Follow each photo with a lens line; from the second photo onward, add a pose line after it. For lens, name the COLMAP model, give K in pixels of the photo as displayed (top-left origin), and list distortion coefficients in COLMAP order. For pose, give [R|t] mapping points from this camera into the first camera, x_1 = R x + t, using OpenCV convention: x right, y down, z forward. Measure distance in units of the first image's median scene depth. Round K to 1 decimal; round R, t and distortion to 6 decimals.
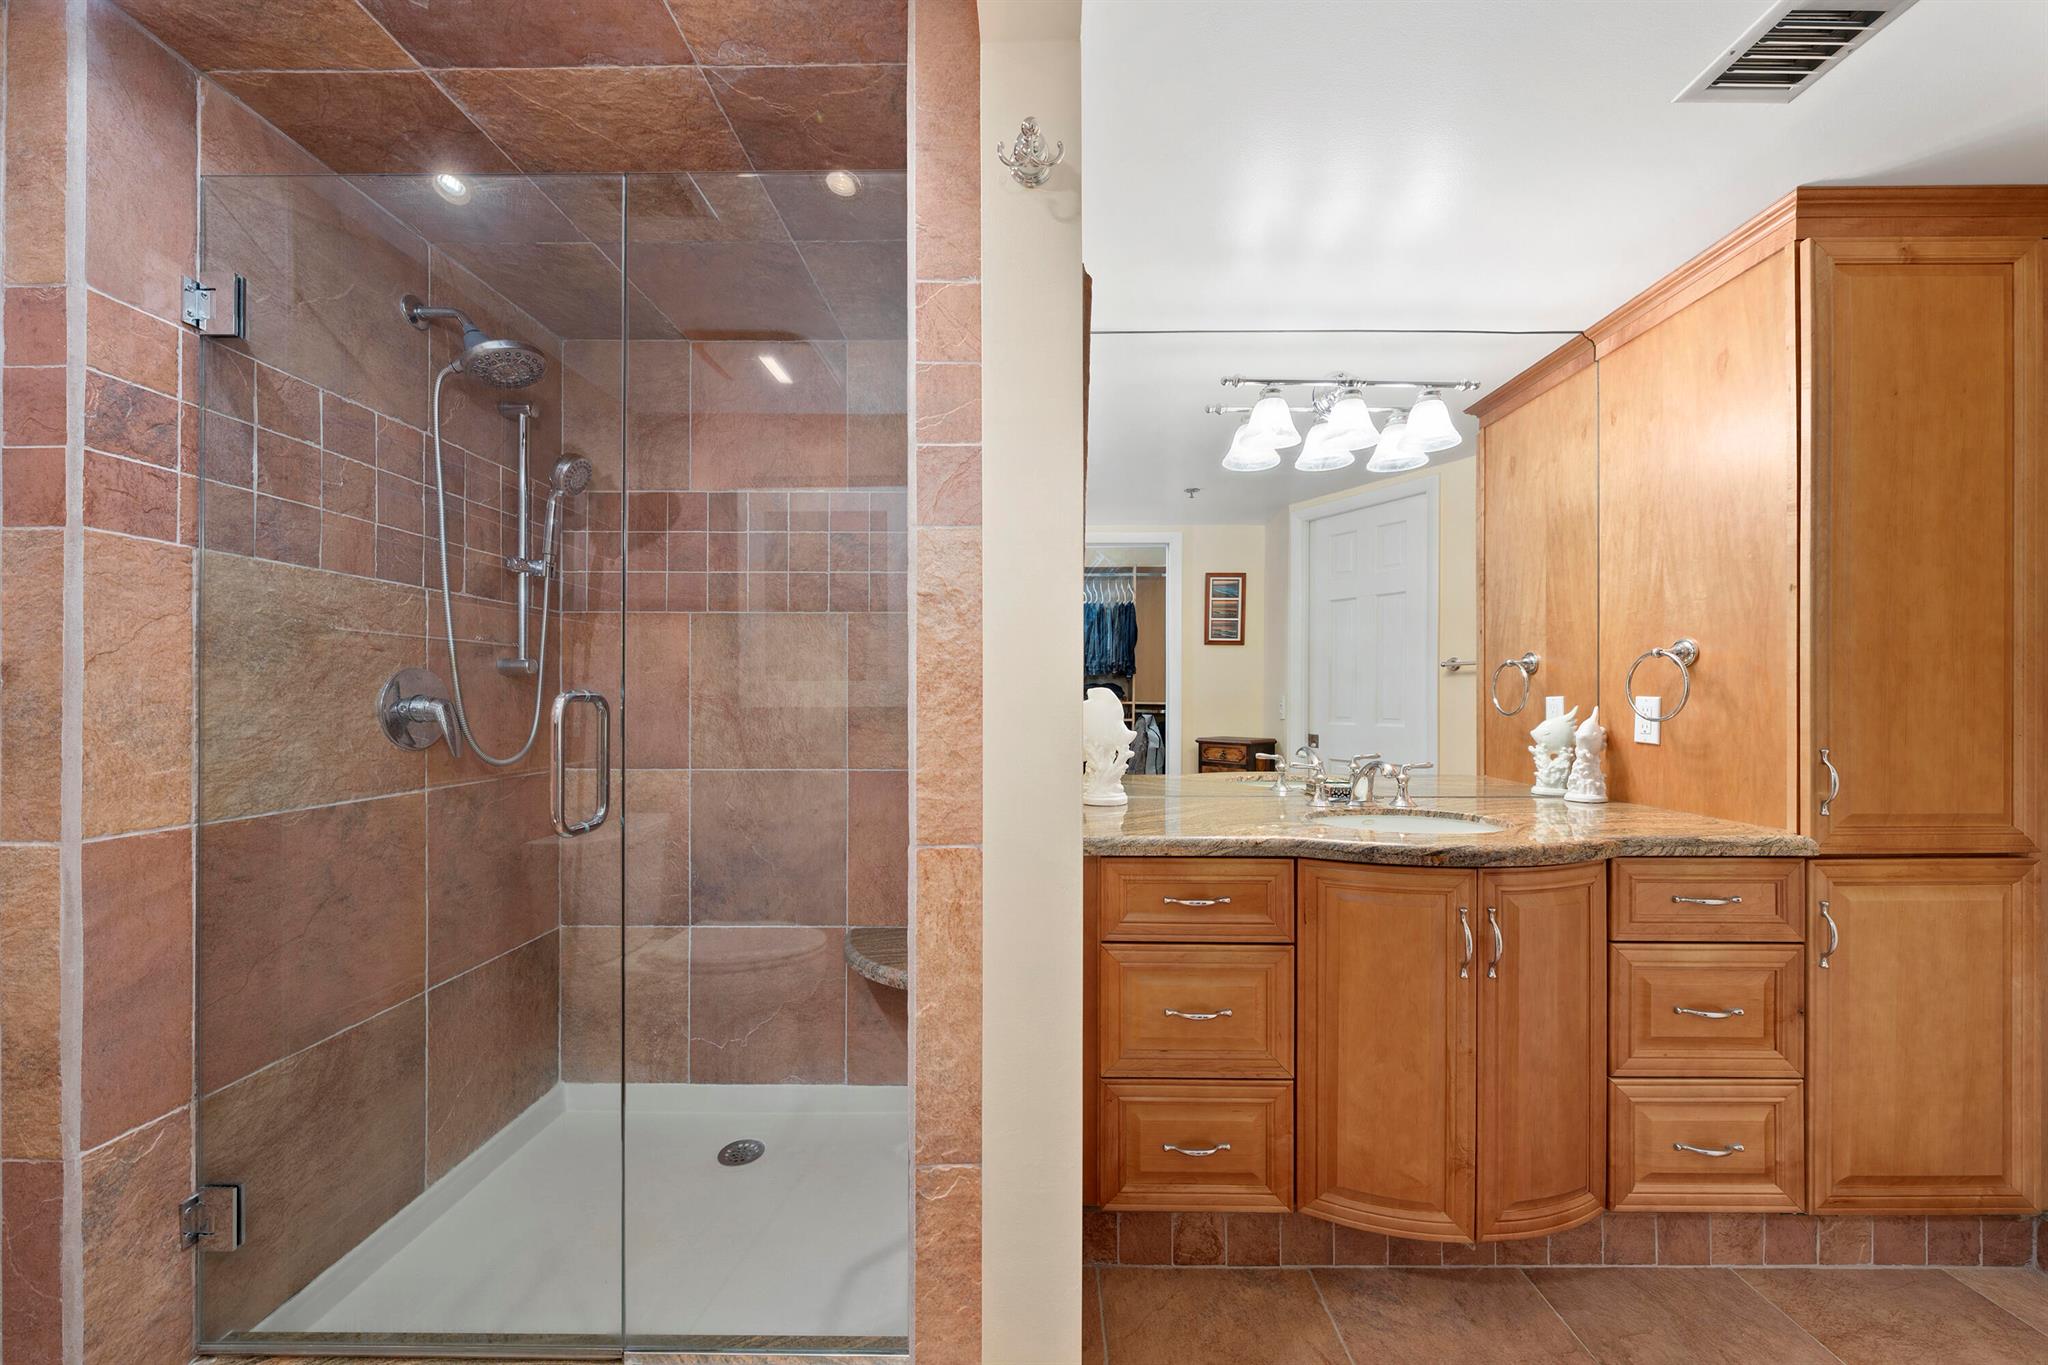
lens RADIAL K [[739.9, 0, 1030.0], [0, 739.9, 690.3], [0, 0, 1]] dist [-0.002829, 0.000201]
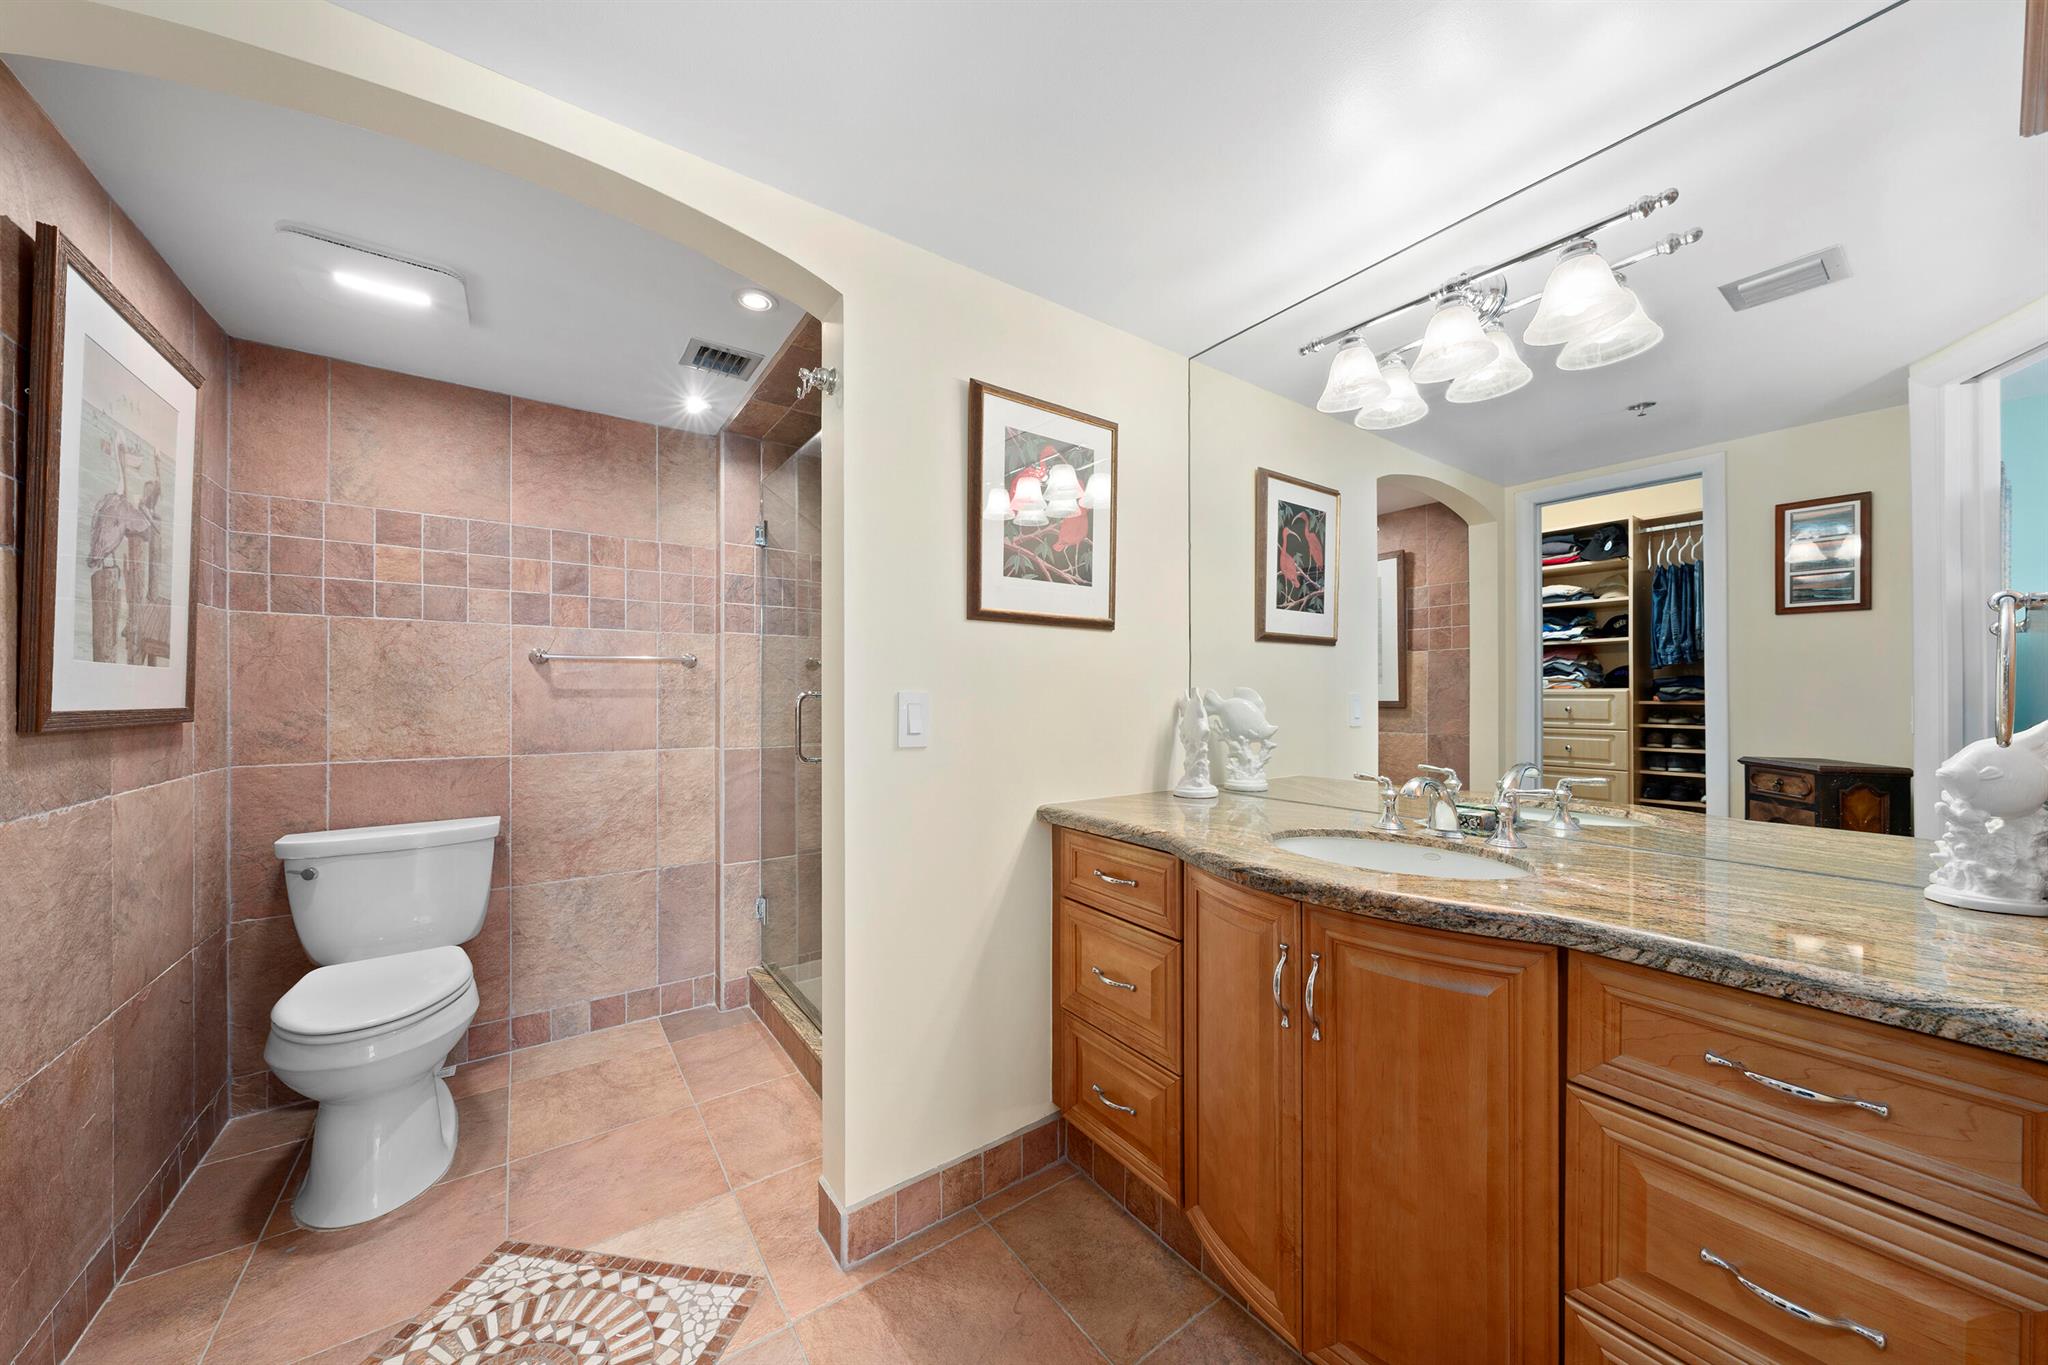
lens RADIAL K [[724.5, 0, 1030.1], [0, 724.5, 689.7], [0, 0, 1]] dist [-0.000220, -0.000018]
pose [[0.575114, -0.006281, -0.818049, 1.046598], [0.006990, 0.999972, -0.002764, 0.002205], [0.818043, -0.004129, 0.575142, 0.268327]]
